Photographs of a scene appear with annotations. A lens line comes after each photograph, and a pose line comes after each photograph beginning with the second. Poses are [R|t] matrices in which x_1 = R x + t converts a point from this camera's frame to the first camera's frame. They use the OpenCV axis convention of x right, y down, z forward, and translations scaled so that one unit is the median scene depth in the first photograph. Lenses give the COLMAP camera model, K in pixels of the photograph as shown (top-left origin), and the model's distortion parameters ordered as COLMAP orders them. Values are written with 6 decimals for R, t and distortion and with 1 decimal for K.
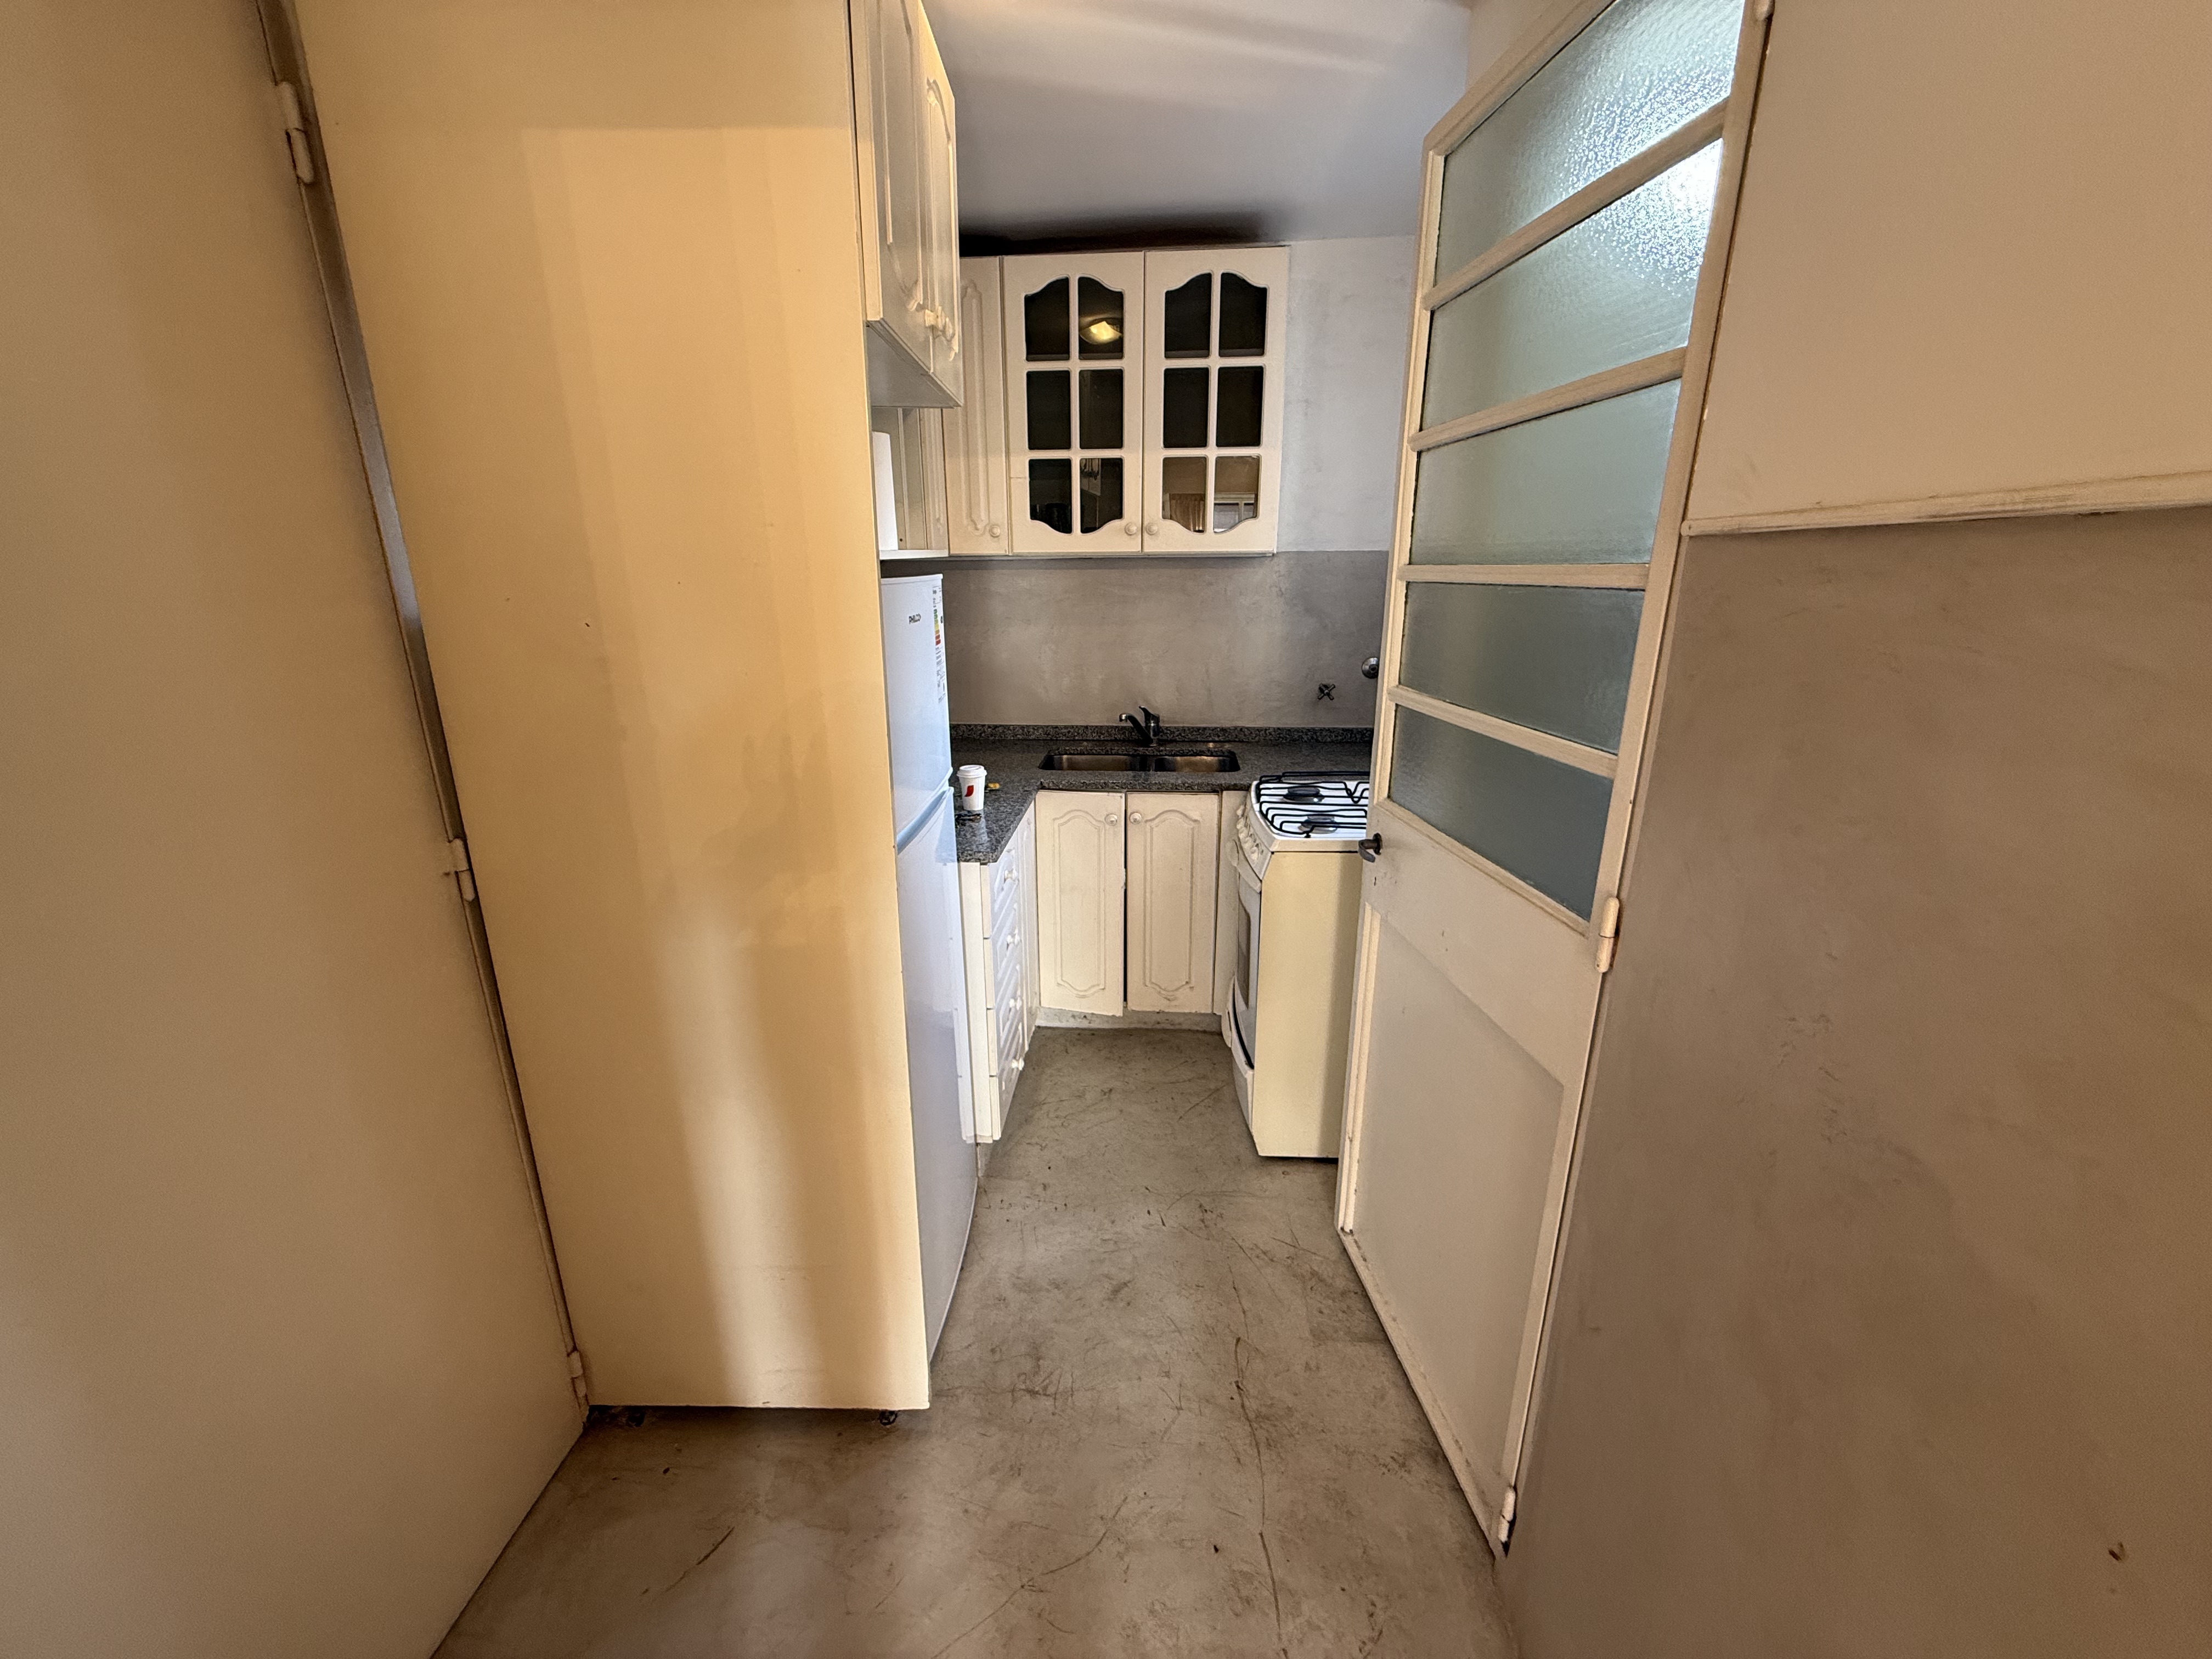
lens RADIAL K [[882.6, 0, 1102.3], [0, 882.6, 828.3], [0, 0, 1]] dist [-0.002147, -0.000287]
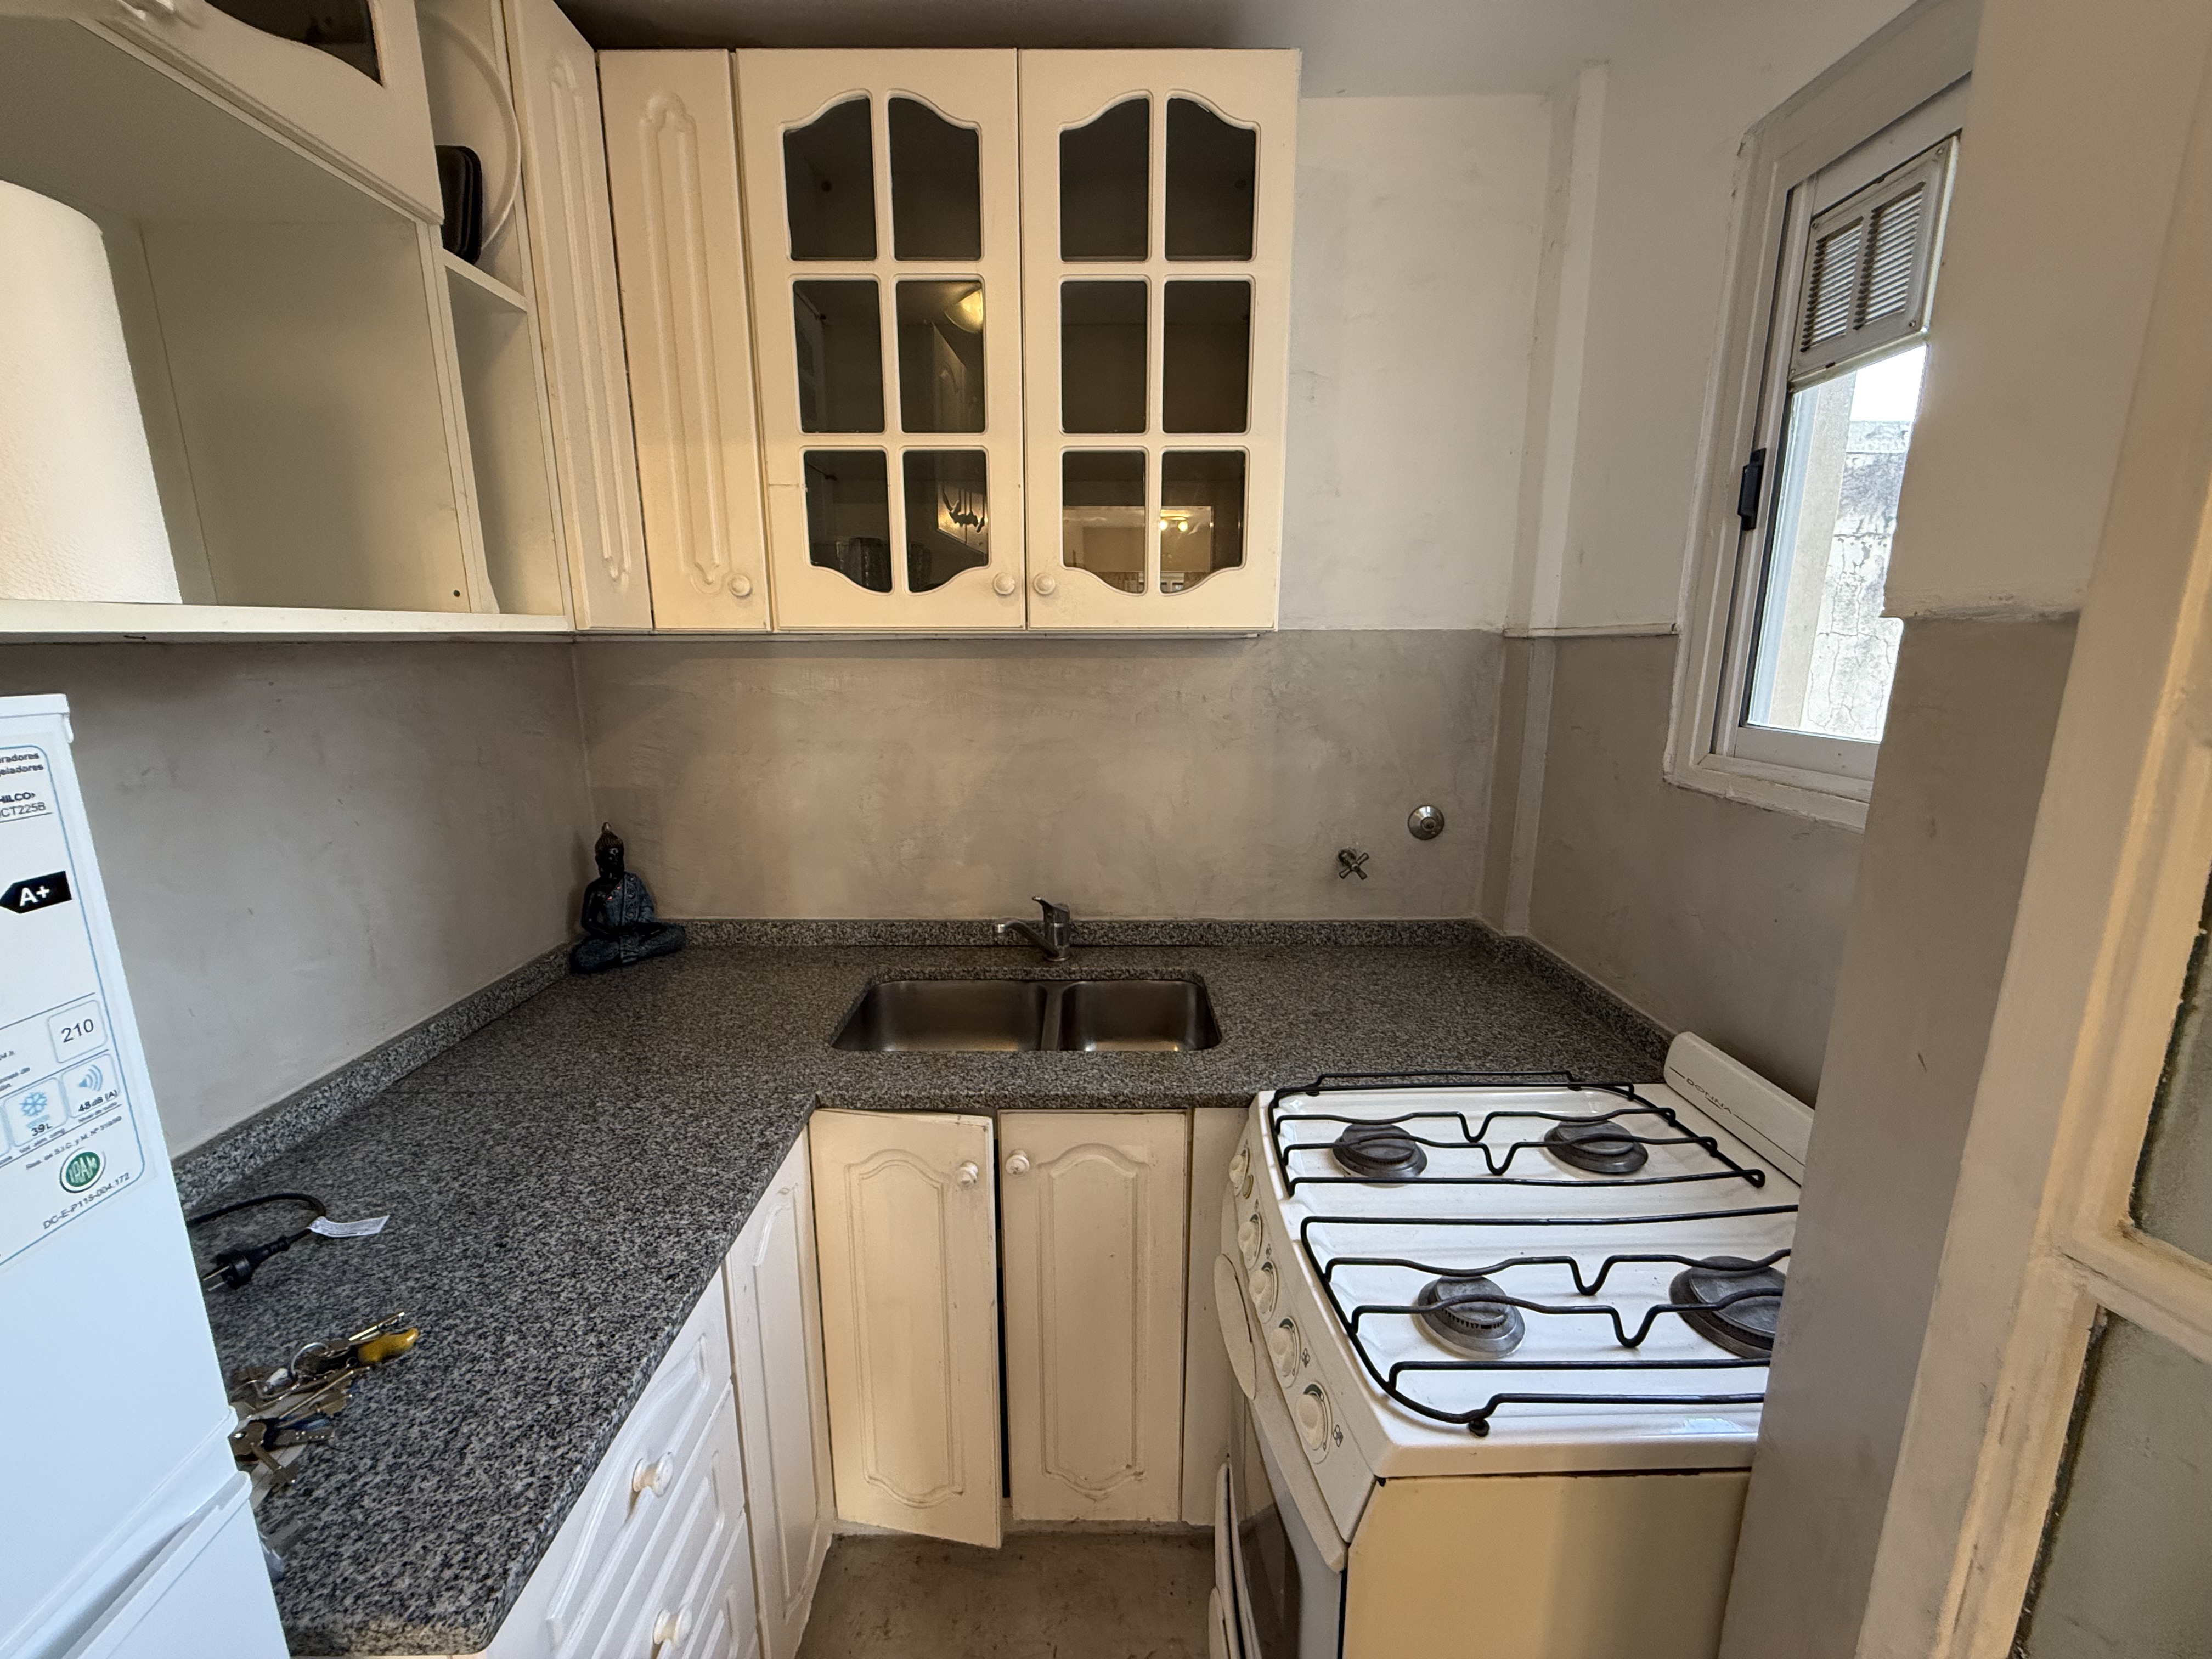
lens RADIAL K [[882.6, 0, 1106.0], [0, 882.6, 827.0], [0, 0, 1]] dist [-0.002147, -0.000287]
pose [[0.996230, -0.011430, 0.085990, 0.046862], [0.019167, 0.995785, -0.089689, -0.150857], [-0.084603, 0.090999, 0.992251, 0.498635]]
